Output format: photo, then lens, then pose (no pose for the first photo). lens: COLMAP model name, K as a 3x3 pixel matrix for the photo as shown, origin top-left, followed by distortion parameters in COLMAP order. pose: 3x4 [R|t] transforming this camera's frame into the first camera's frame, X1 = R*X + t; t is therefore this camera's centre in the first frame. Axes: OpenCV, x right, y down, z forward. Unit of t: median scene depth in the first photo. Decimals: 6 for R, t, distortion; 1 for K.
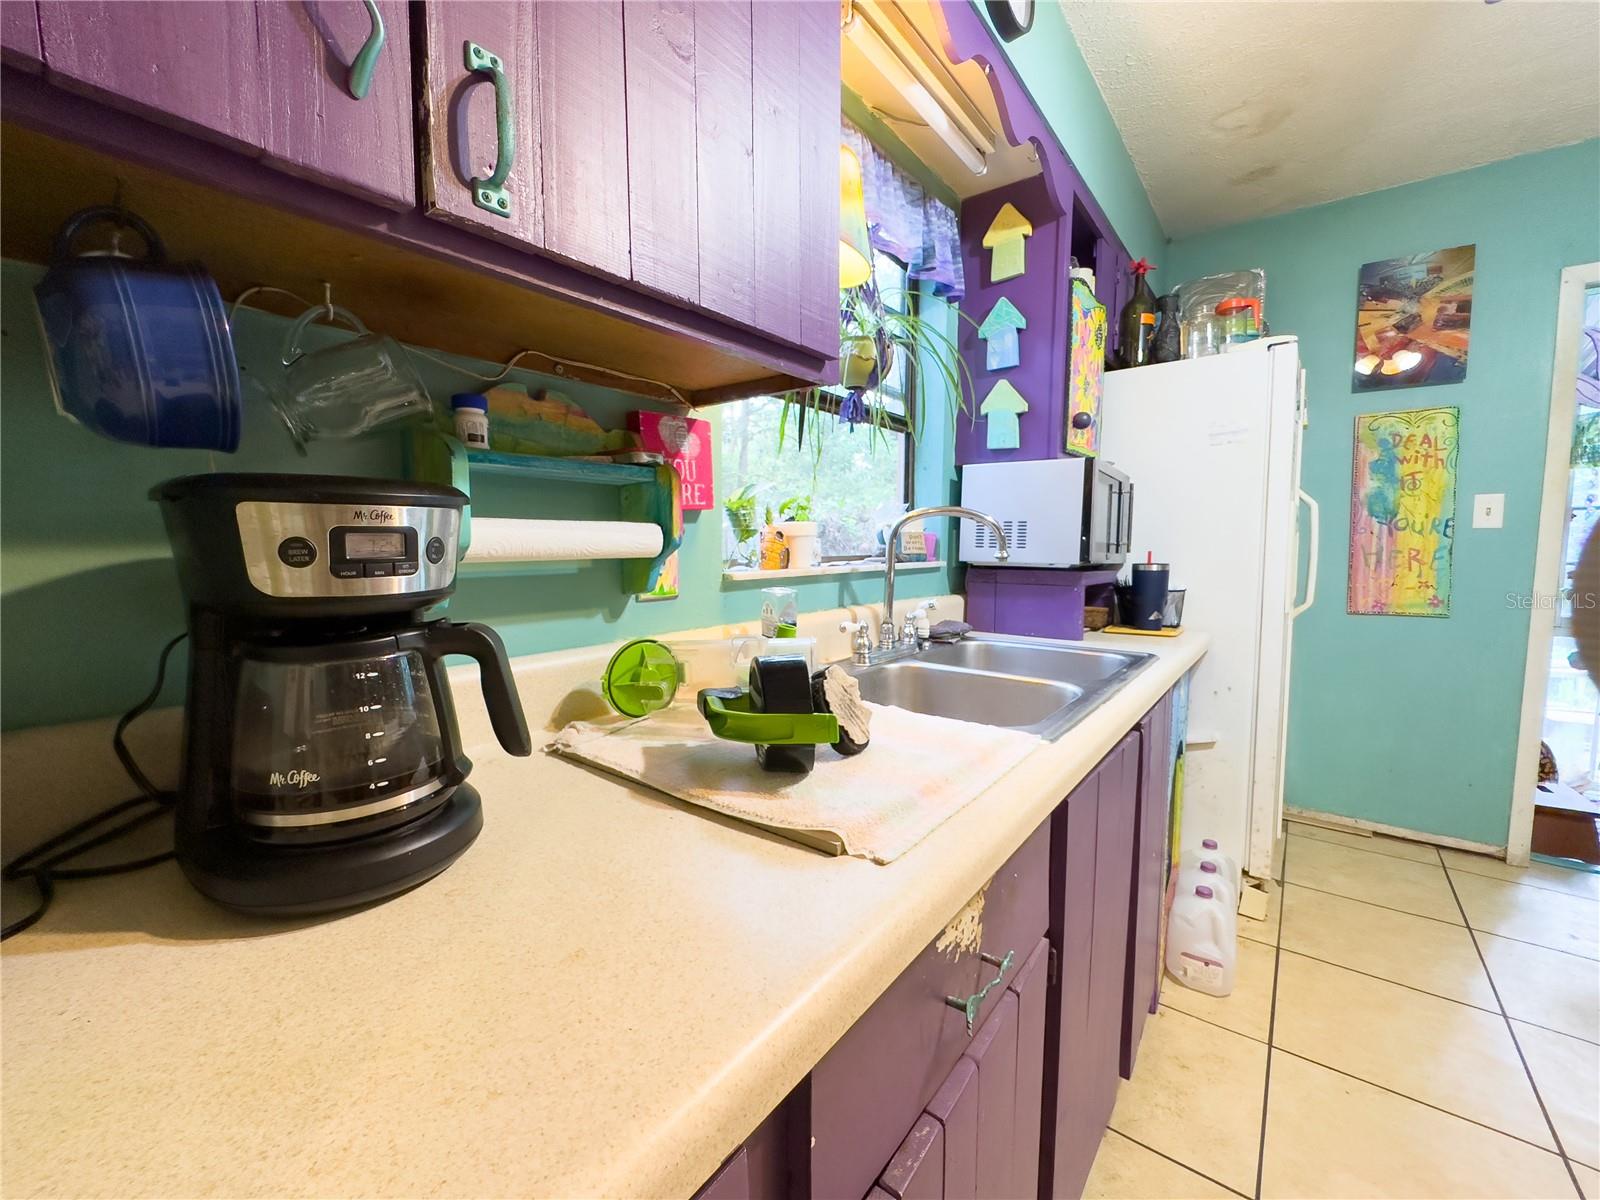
lens RADIAL K [[640.9, 0, 797.2], [0, 640.9, 595.2], [0, 0, 1]] dist [-0.003107, -0.004163]
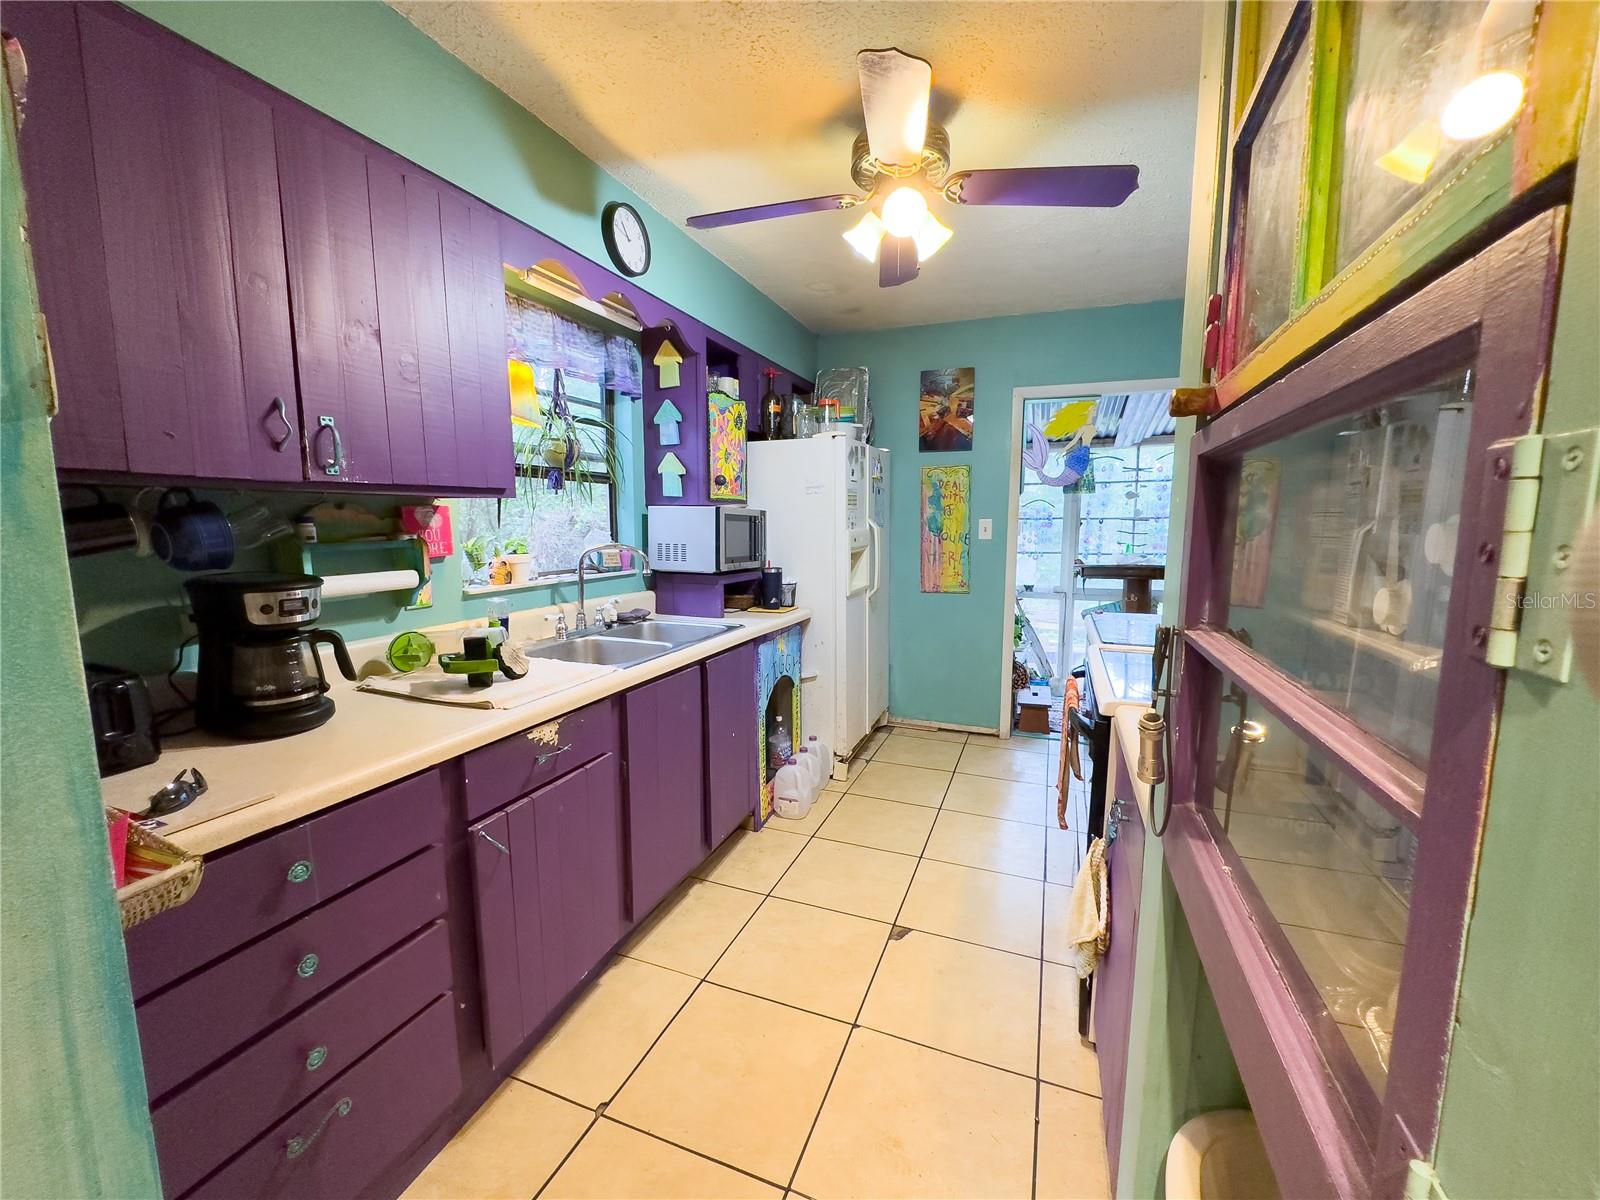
lens RADIAL K [[640.9, 0, 800.9], [0, 640.9, 597.2], [0, 0, 1]] dist [-0.003107, -0.004163]
pose [[0.958233, -0.033390, 0.284033, 0.181026], [0.022062, 0.998832, 0.042989, -0.048084], [-0.285137, -0.034927, 0.957850, -0.616307]]
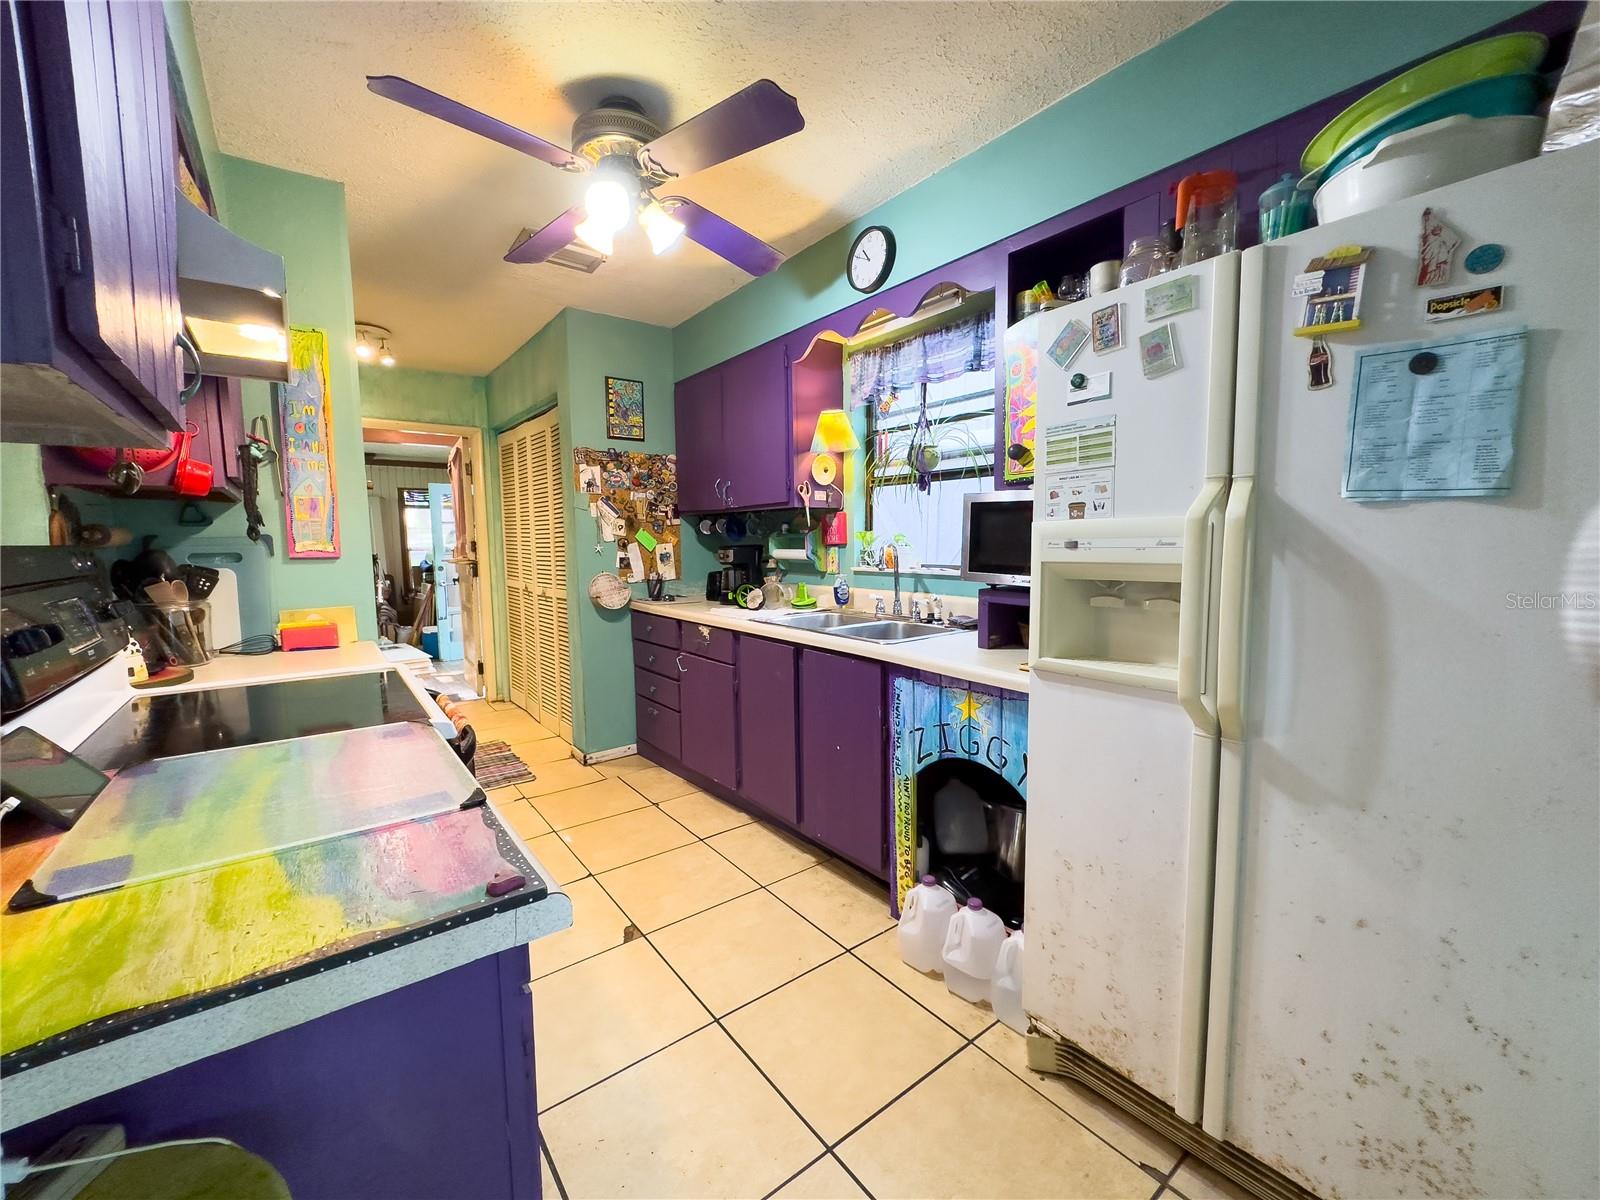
lens RADIAL K [[640.9, 0, 796.2], [0, 640.9, 598.0], [0, 0, 1]] dist [-0.003107, -0.004163]
pose [[-0.257014, 0.093218, -0.961901, 1.674120], [-0.070647, 0.990862, 0.114901, -0.132122], [0.963822, 0.097486, -0.248080, 0.982476]]
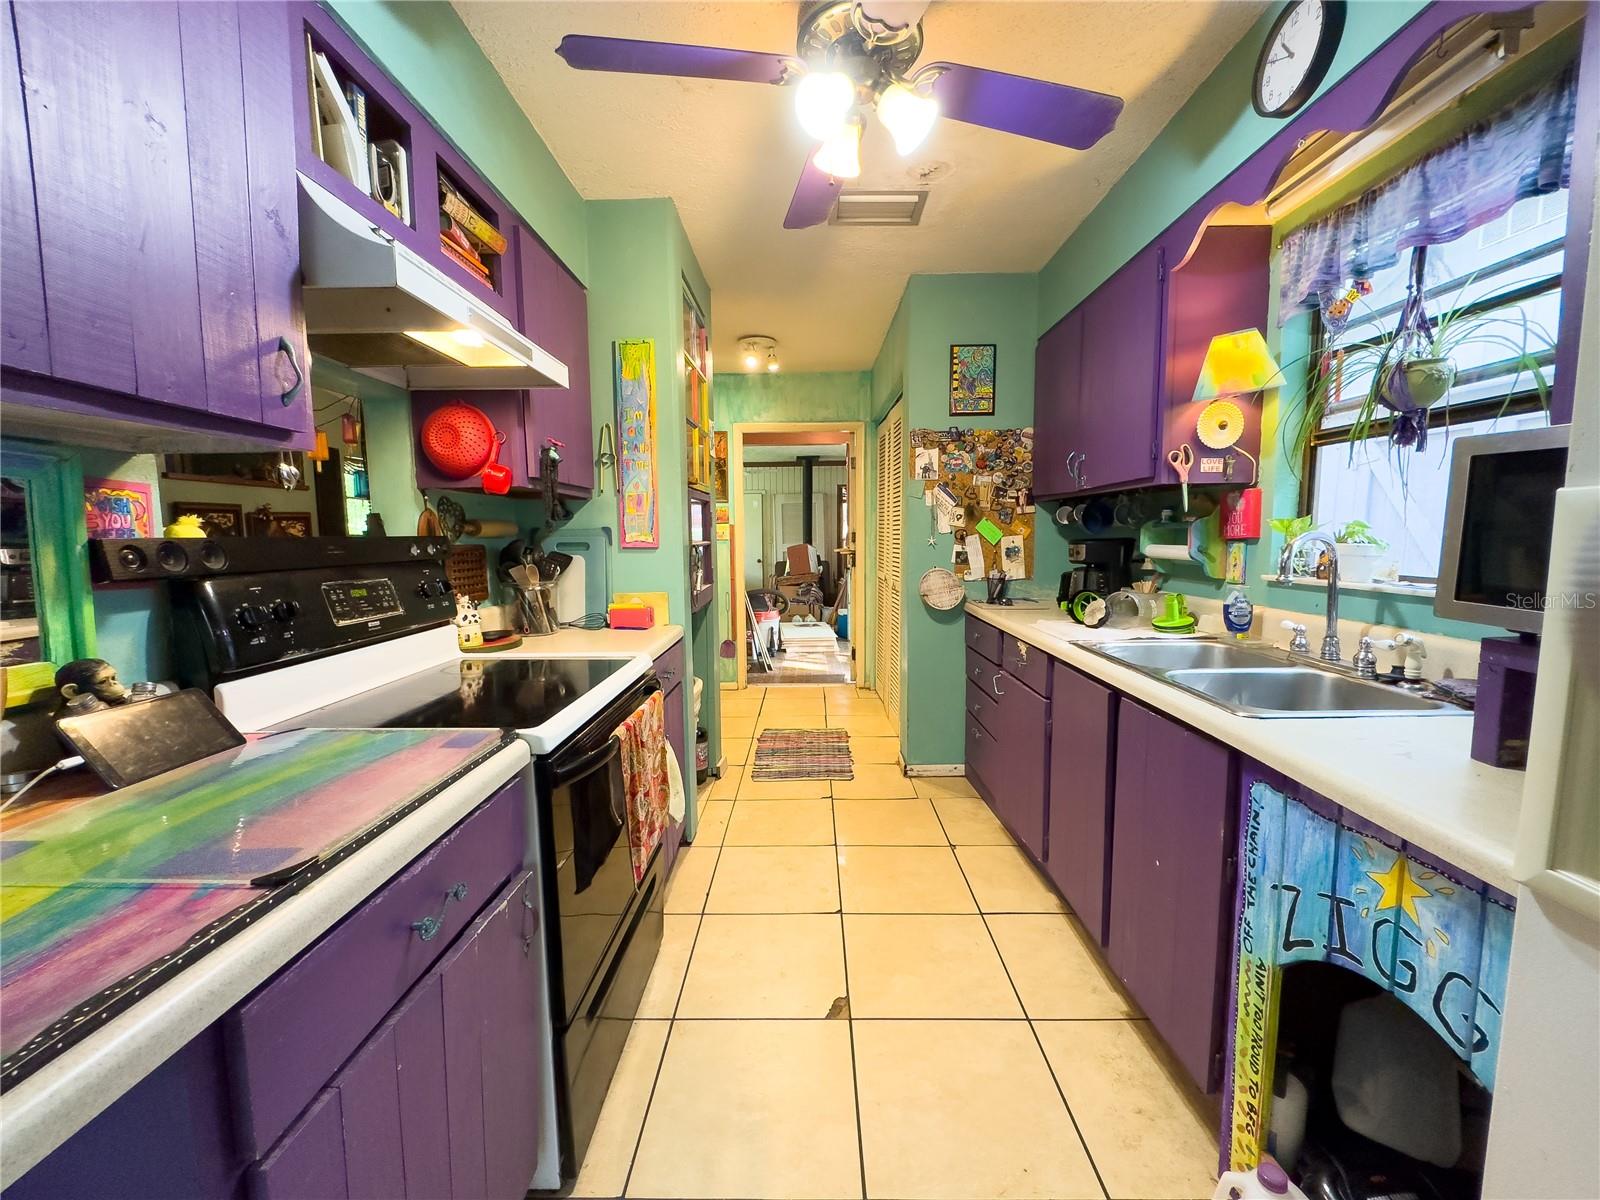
lens RADIAL K [[640.9, 0, 793.9], [0, 640.9, 599.4], [0, 0, 1]] dist [-0.003107, -0.004163]
pose [[-0.801461, 0.070303, -0.593901, 1.267488], [-0.039577, 0.984655, 0.169967, -0.140557], [0.596736, 0.159727, -0.786380, 1.083654]]
